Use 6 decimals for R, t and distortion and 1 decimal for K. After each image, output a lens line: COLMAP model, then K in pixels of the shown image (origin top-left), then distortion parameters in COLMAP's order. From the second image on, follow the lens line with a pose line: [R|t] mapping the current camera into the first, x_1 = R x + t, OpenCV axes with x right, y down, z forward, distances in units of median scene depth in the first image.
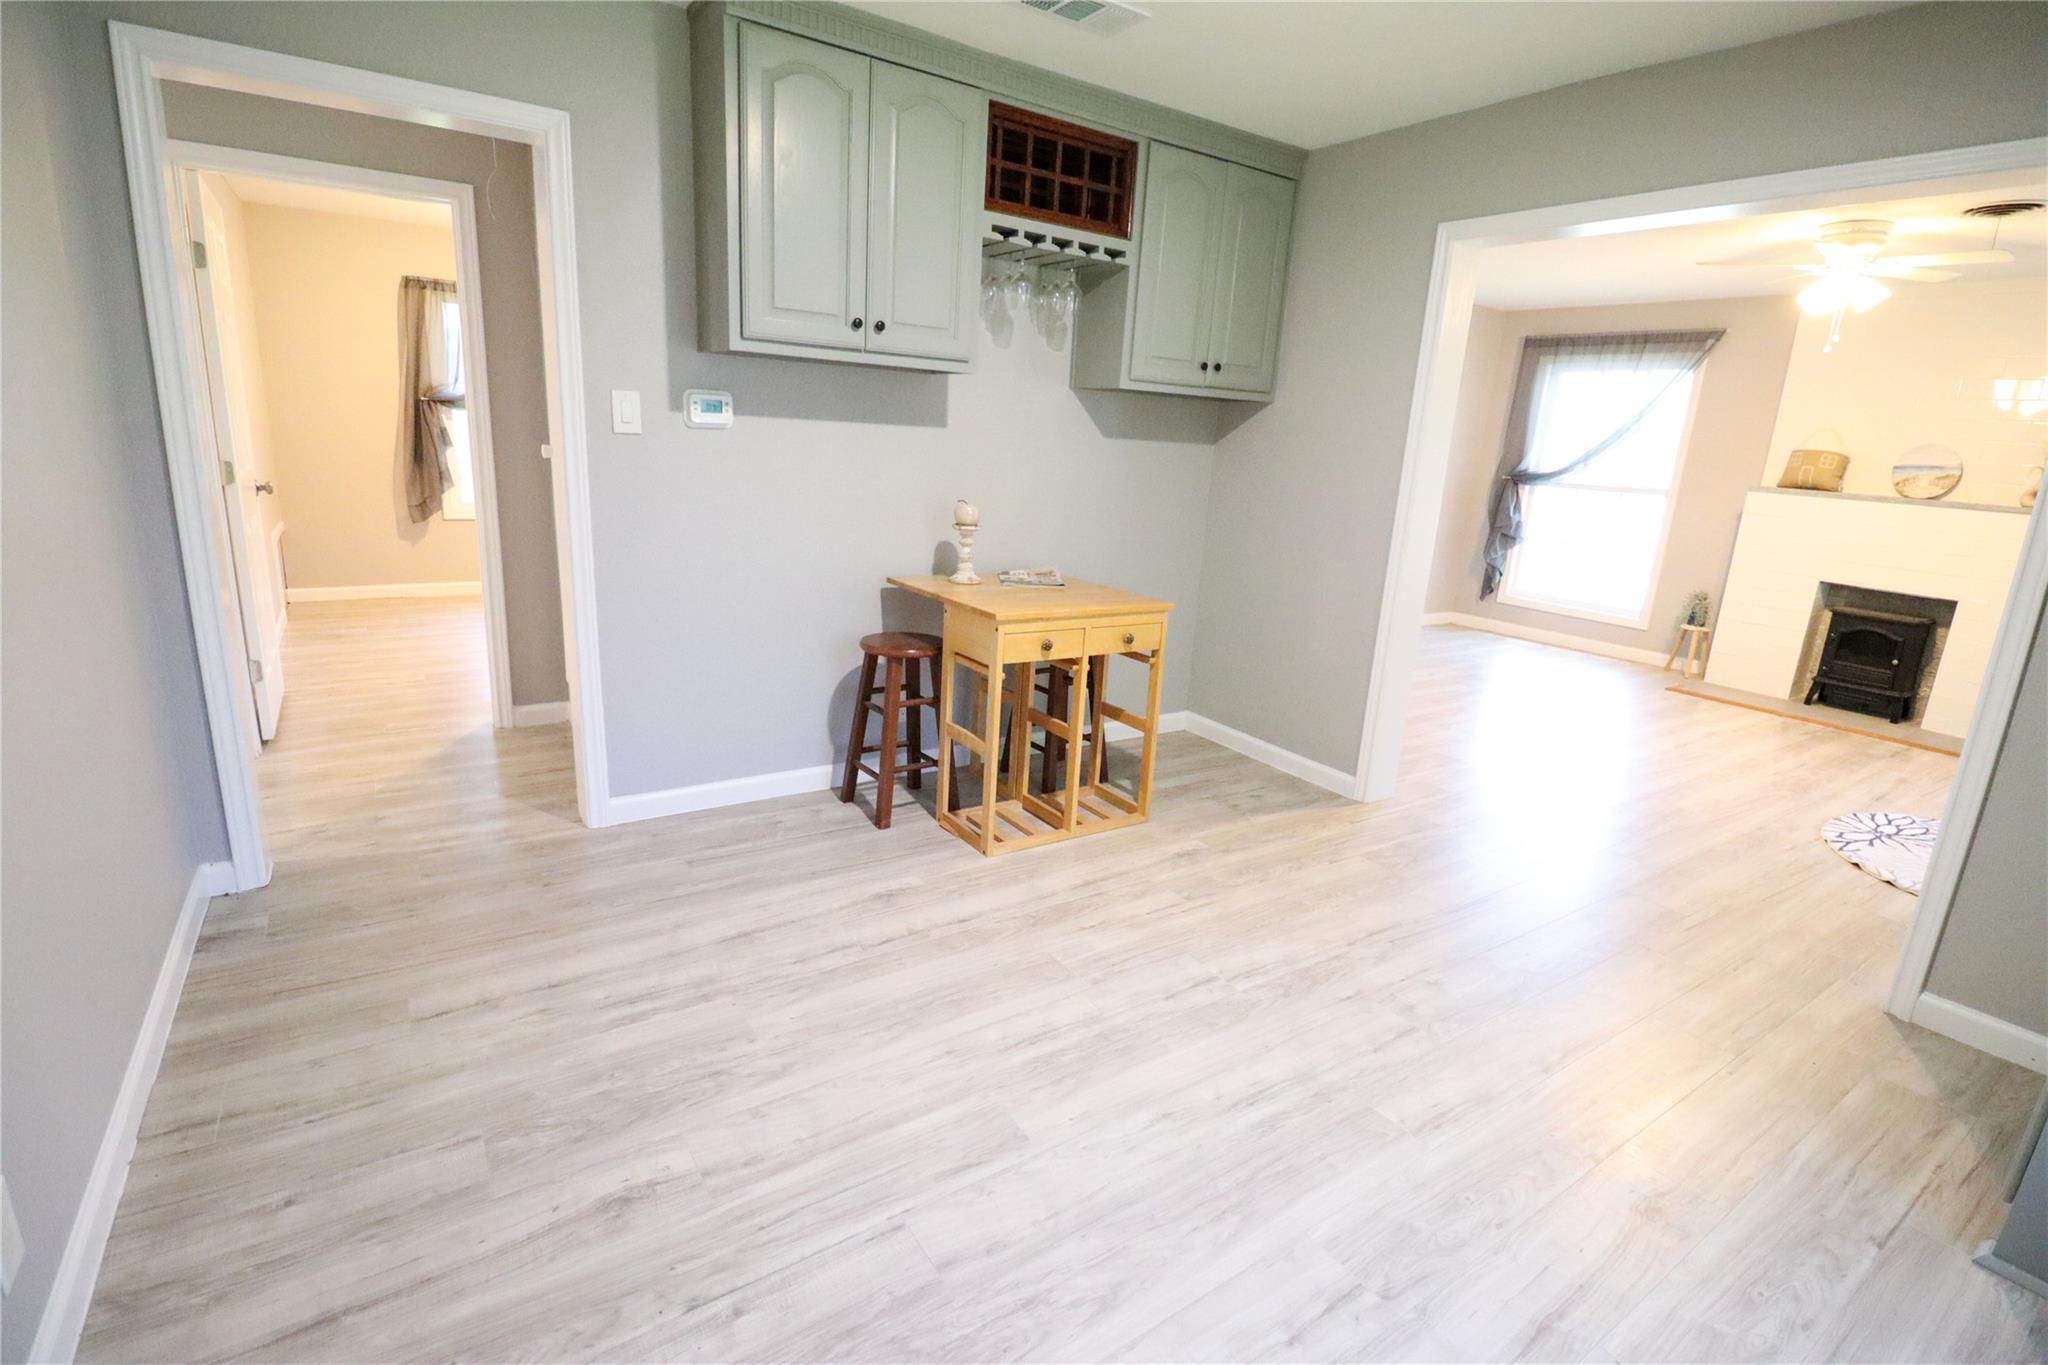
lens RADIAL K [[945.9, 0, 1017.1], [0, 945.9, 673.0], [0, 0, 1]] dist [-0.005261, -0.008406]
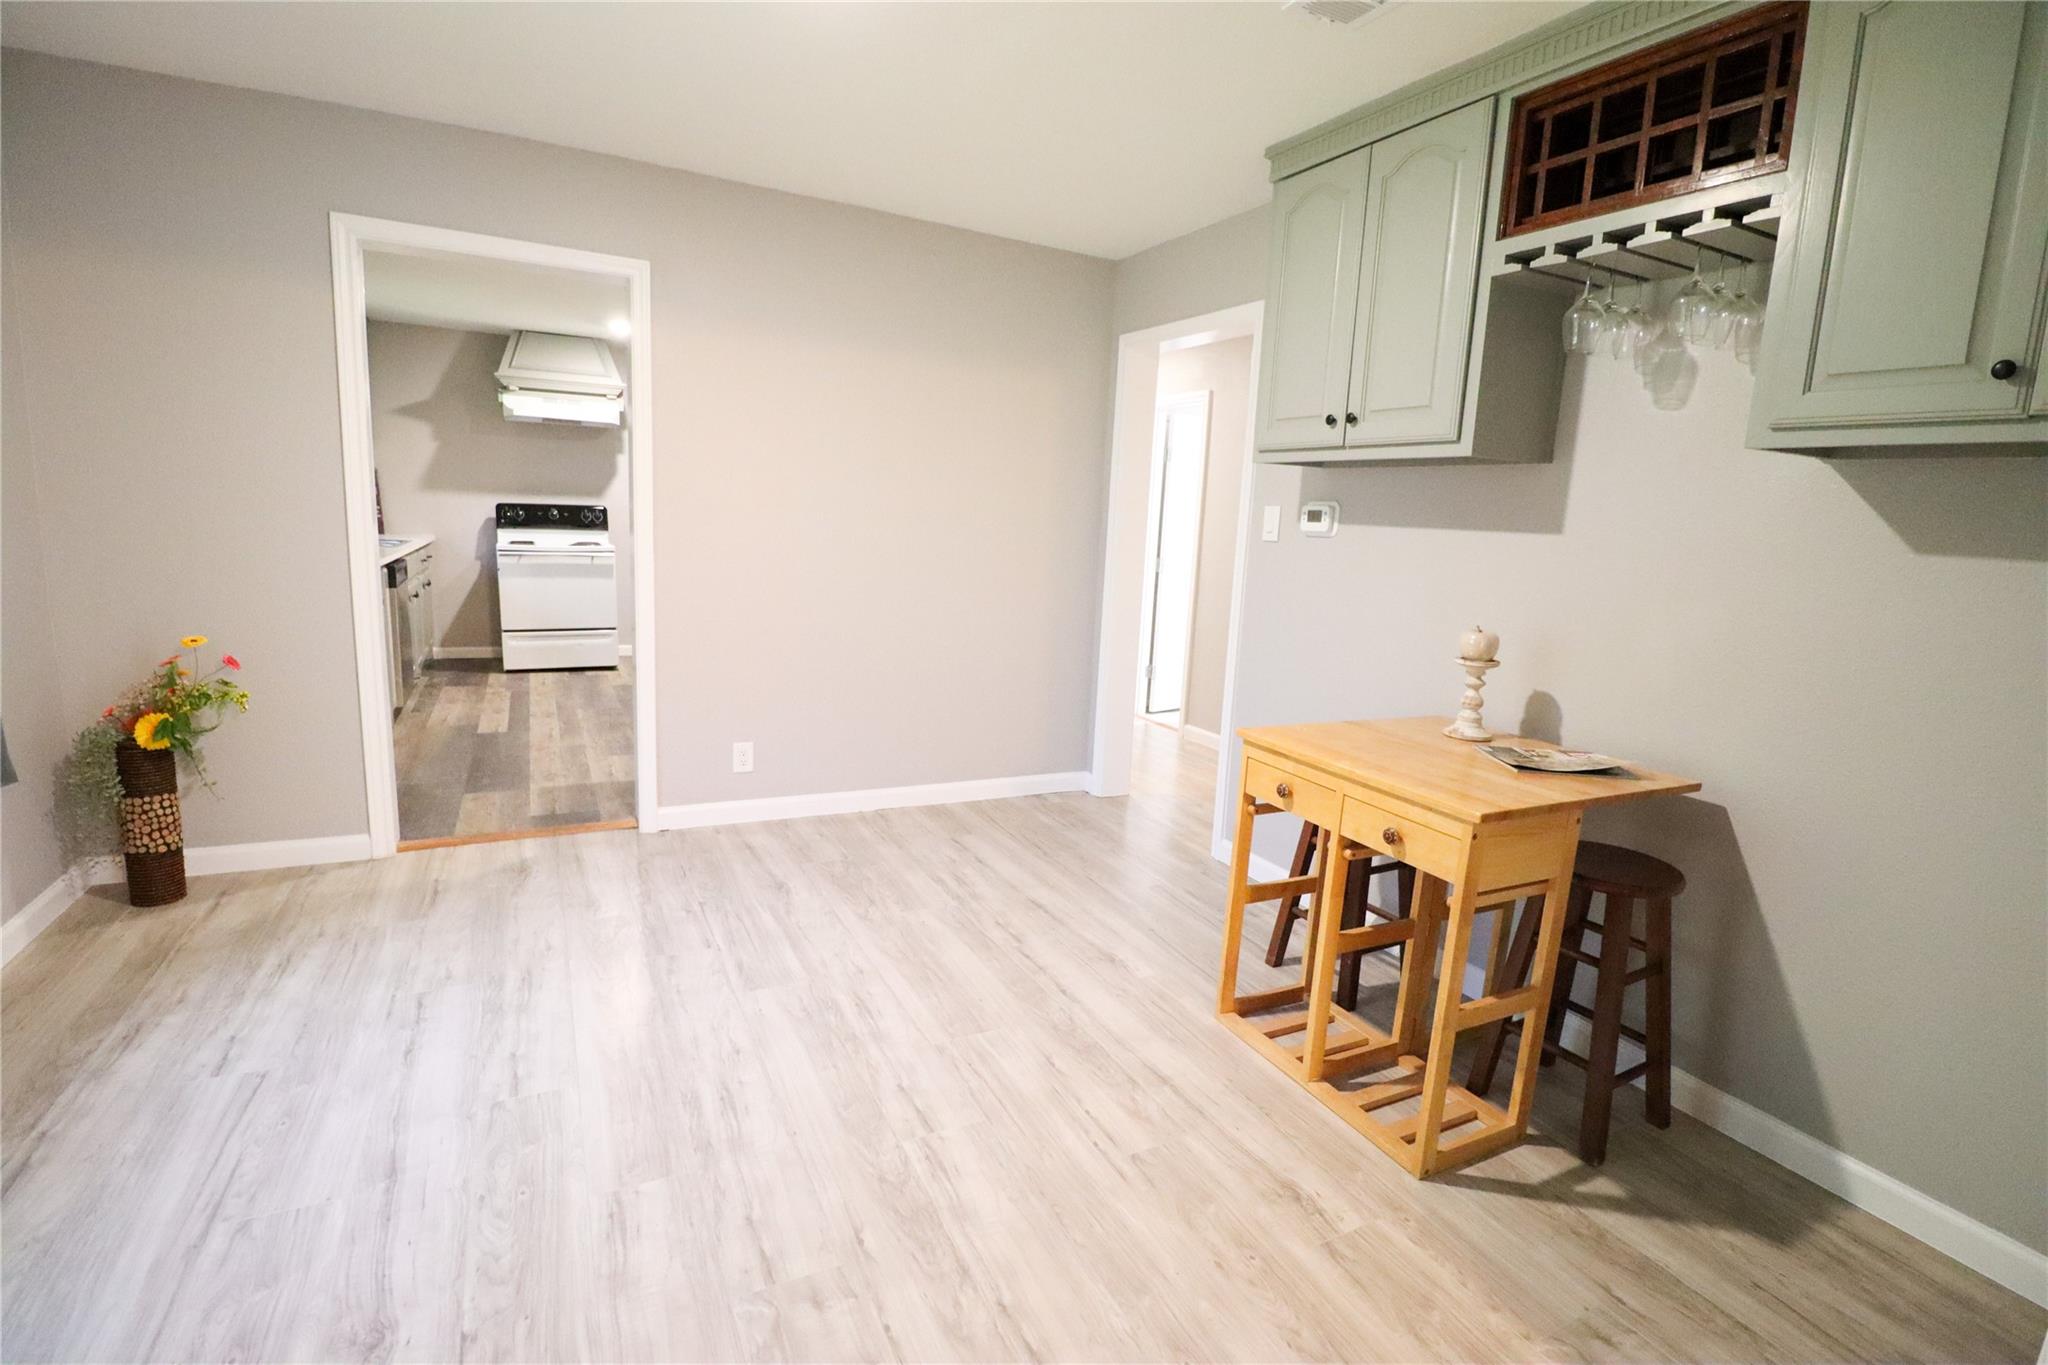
lens RADIAL K [[945.9, 0, 1036.4], [0, 945.9, 675.4], [0, 0, 1]] dist [-0.005261, -0.008406]
pose [[-0.102943, 0.104620, -0.989170, 0.795062], [-0.301722, 0.944315, 0.131276, -0.155760], [0.947822, 0.311968, -0.065644, 0.825595]]
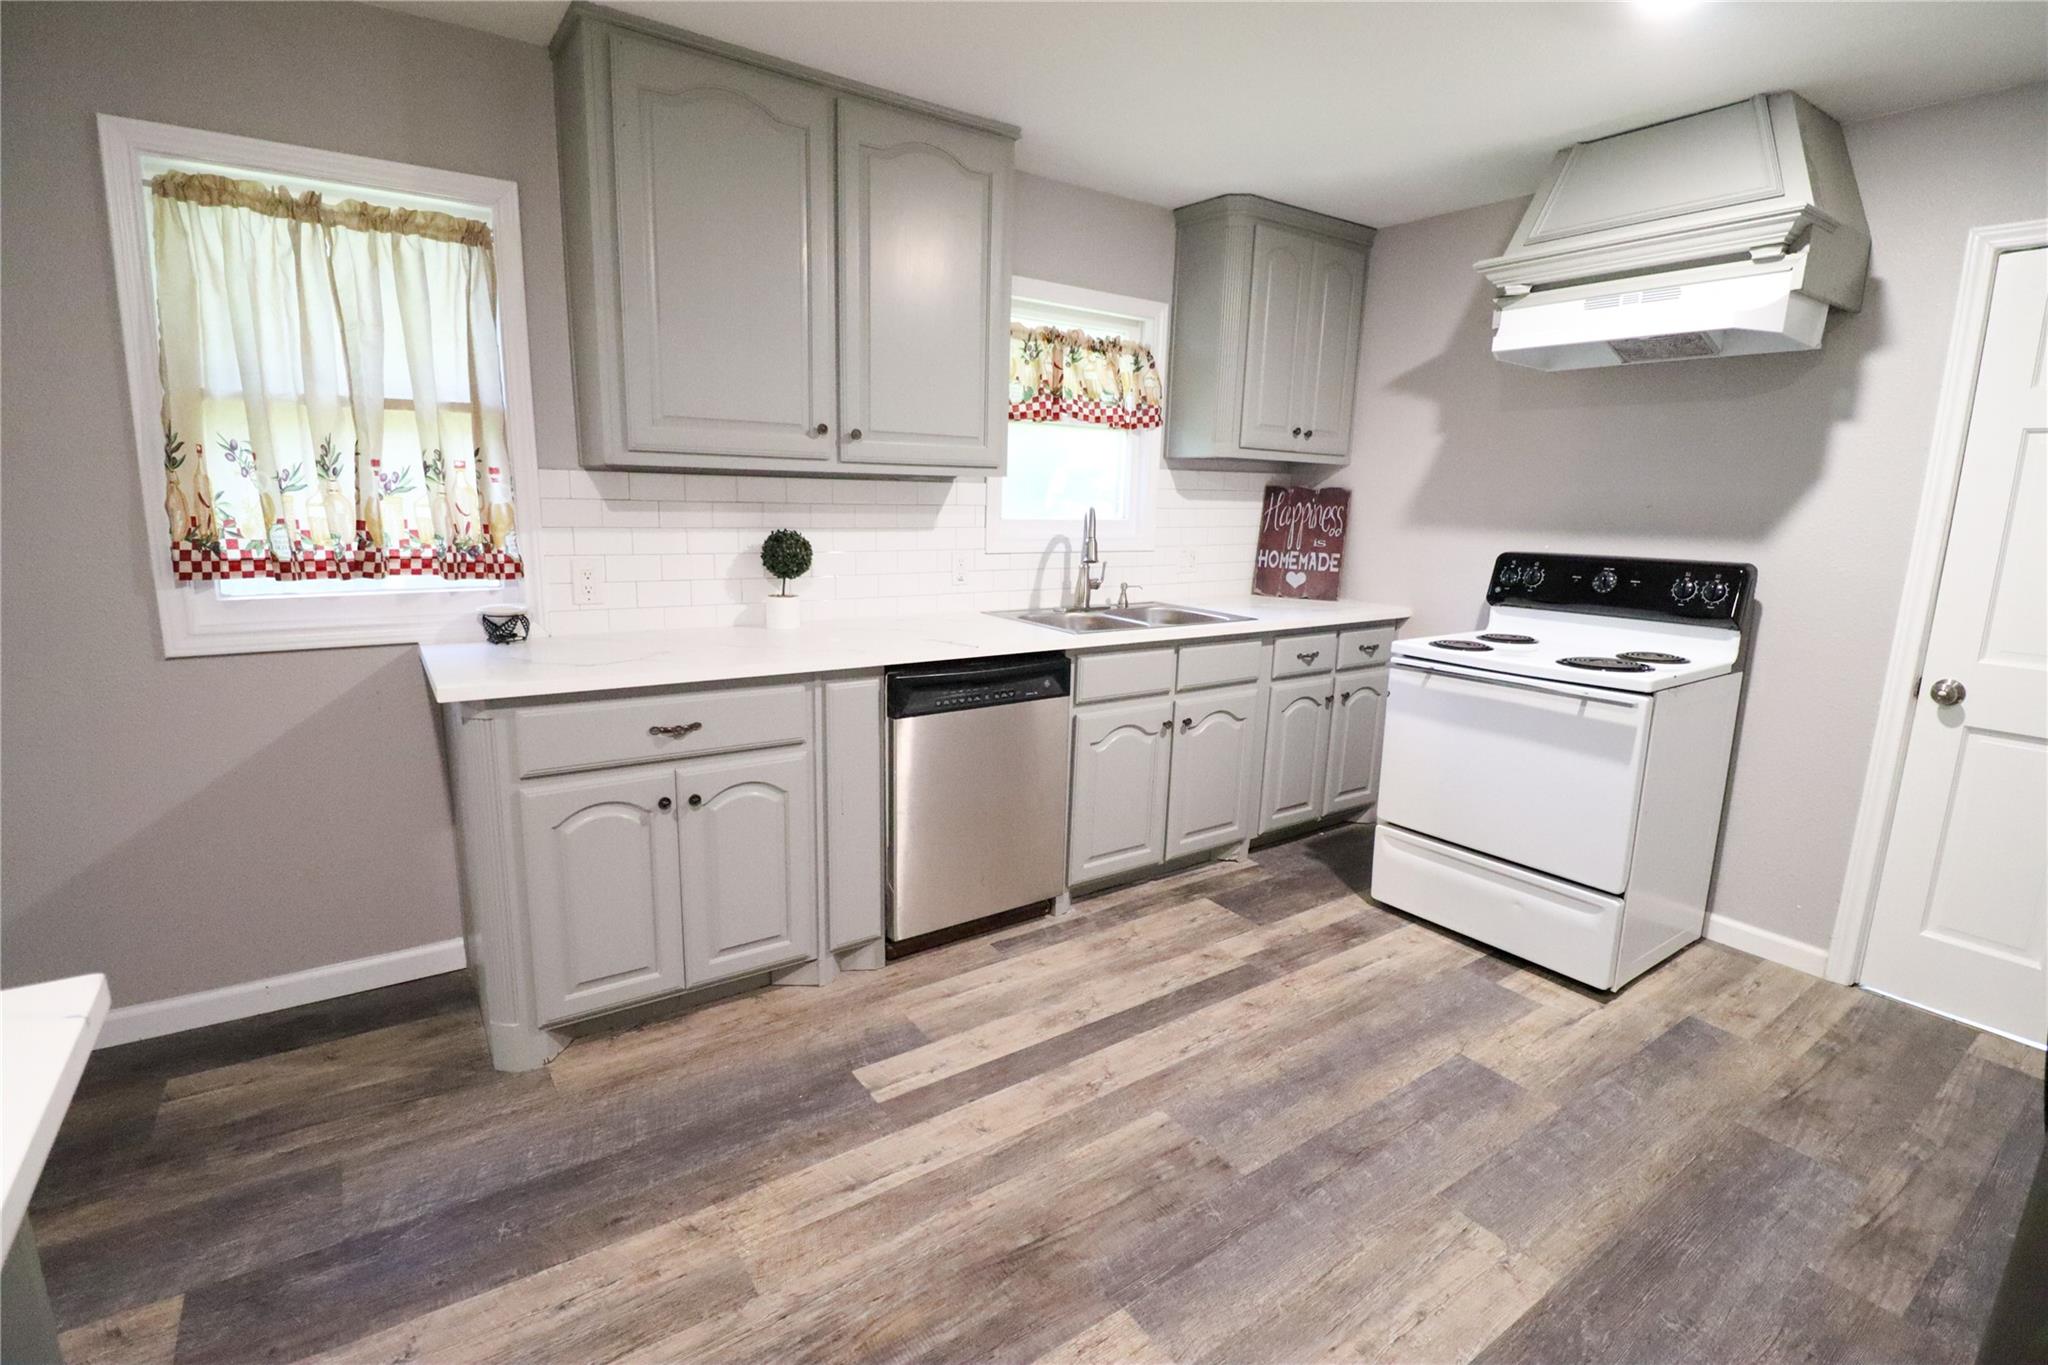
lens RADIAL K [[945.9, 0, 1028.2], [0, 945.9, 675.0], [0, 0, 1]] dist [-0.005261, -0.008406]
pose [[-0.996462, -0.076255, -0.035348, -0.860647], [-0.084044, 0.898997, 0.429815, -0.149753], [-0.000998, 0.431265, -0.902225, 0.333682]]
